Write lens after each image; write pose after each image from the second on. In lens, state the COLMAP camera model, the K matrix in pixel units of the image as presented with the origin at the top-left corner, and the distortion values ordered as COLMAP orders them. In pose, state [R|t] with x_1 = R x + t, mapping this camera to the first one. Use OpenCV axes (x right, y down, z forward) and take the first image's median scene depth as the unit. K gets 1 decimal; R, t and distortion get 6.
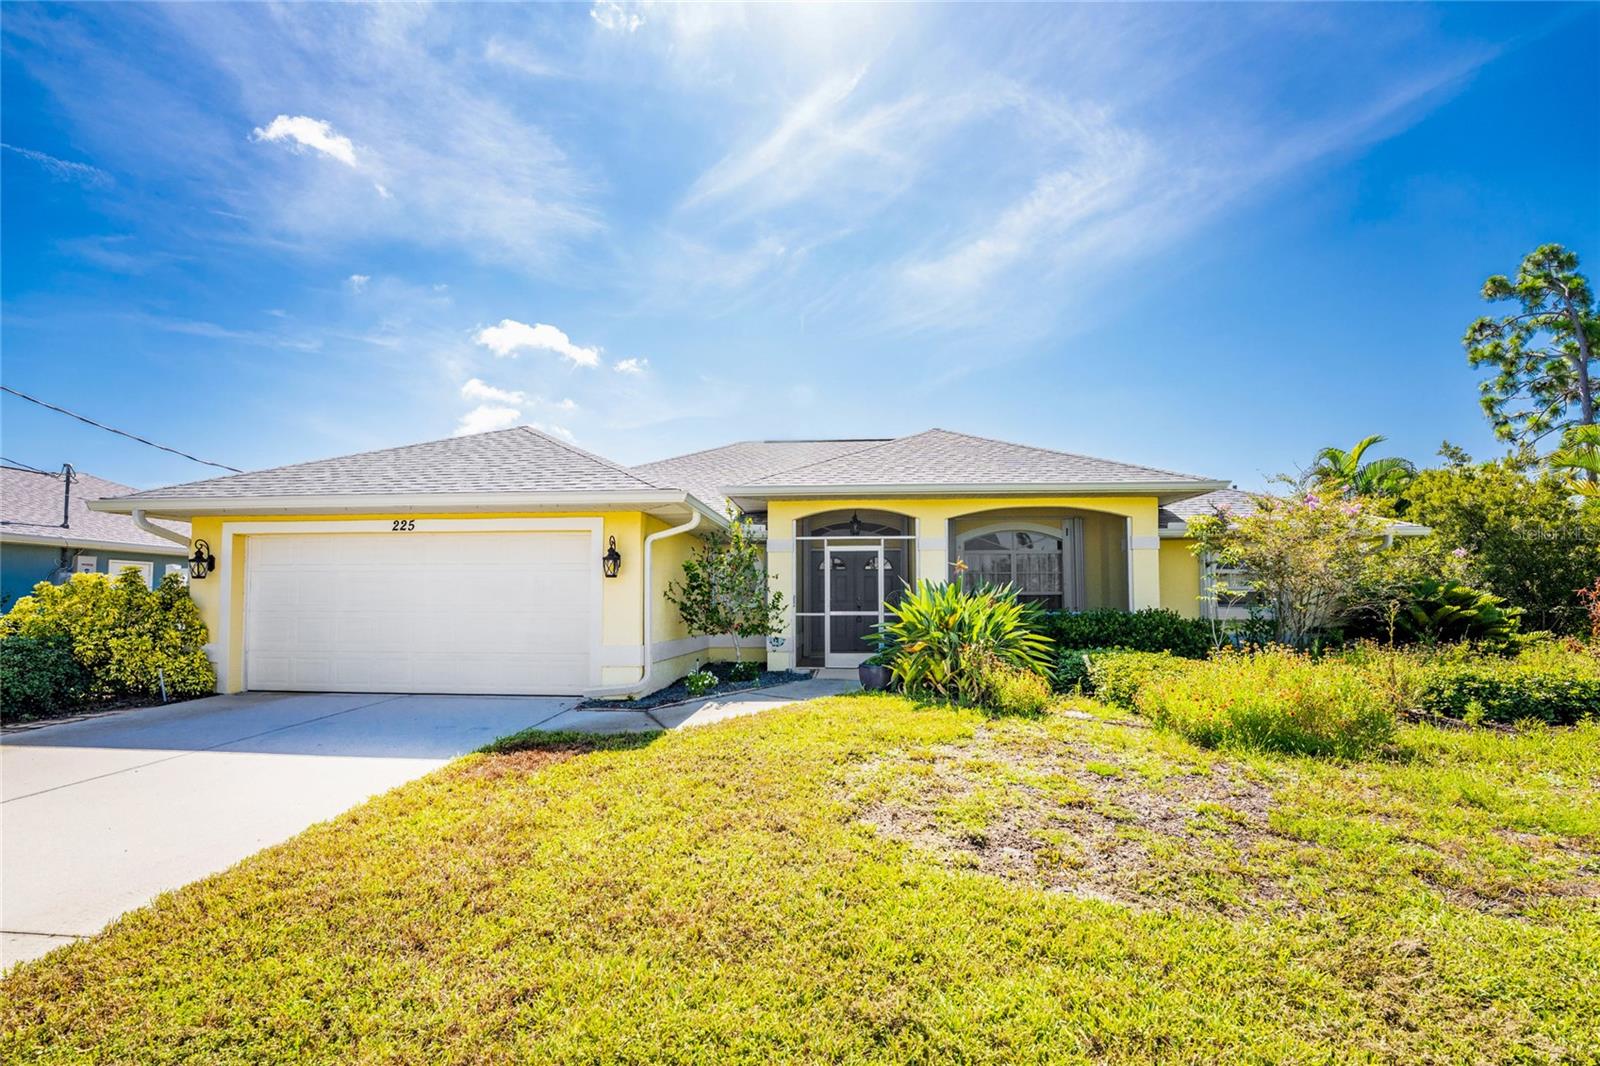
lens RADIAL K [[662.6, 0, 805.8], [0, 662.6, 583.1], [0, 0, 1]] dist [-0.016127, -0.000643]
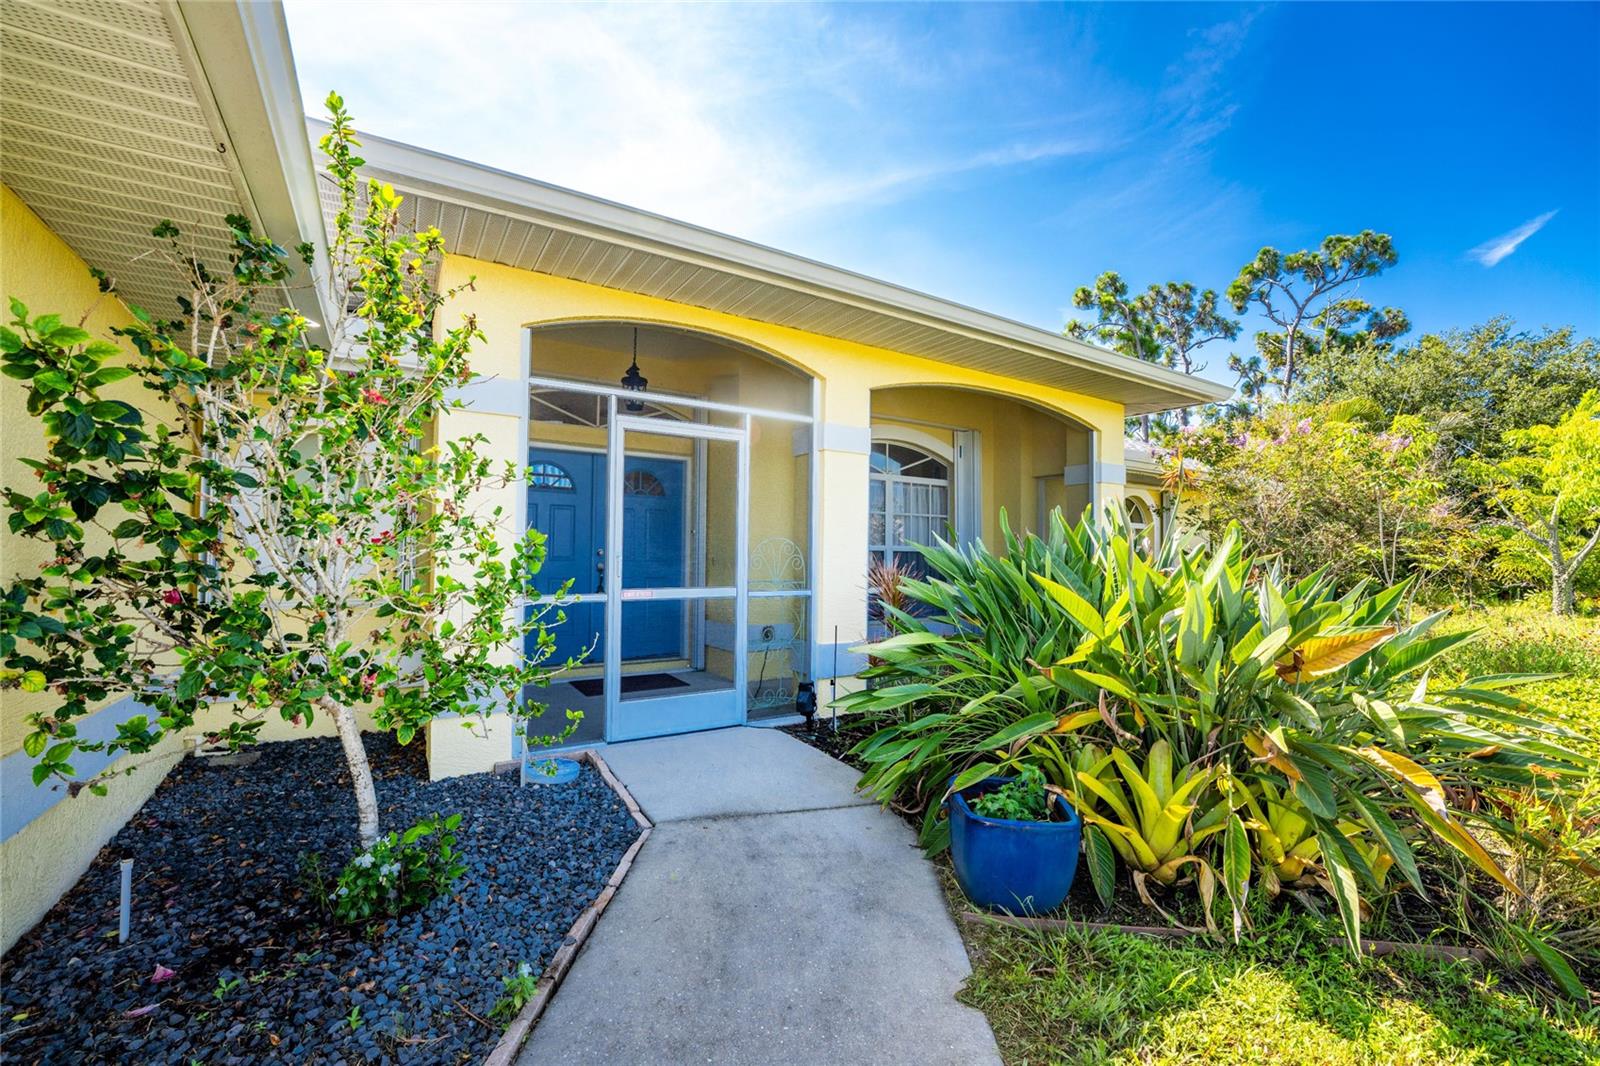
lens RADIAL K [[662.6, 0, 794.8], [0, 662.6, 526.4], [0, 0, 1]] dist [-0.016127, -0.000643]
pose [[0.816396, 0.036559, 0.576334, -0.049344], [-0.031136, 0.999329, -0.019285, 0.005697], [-0.576652, -0.002201, 0.816987, 0.318256]]
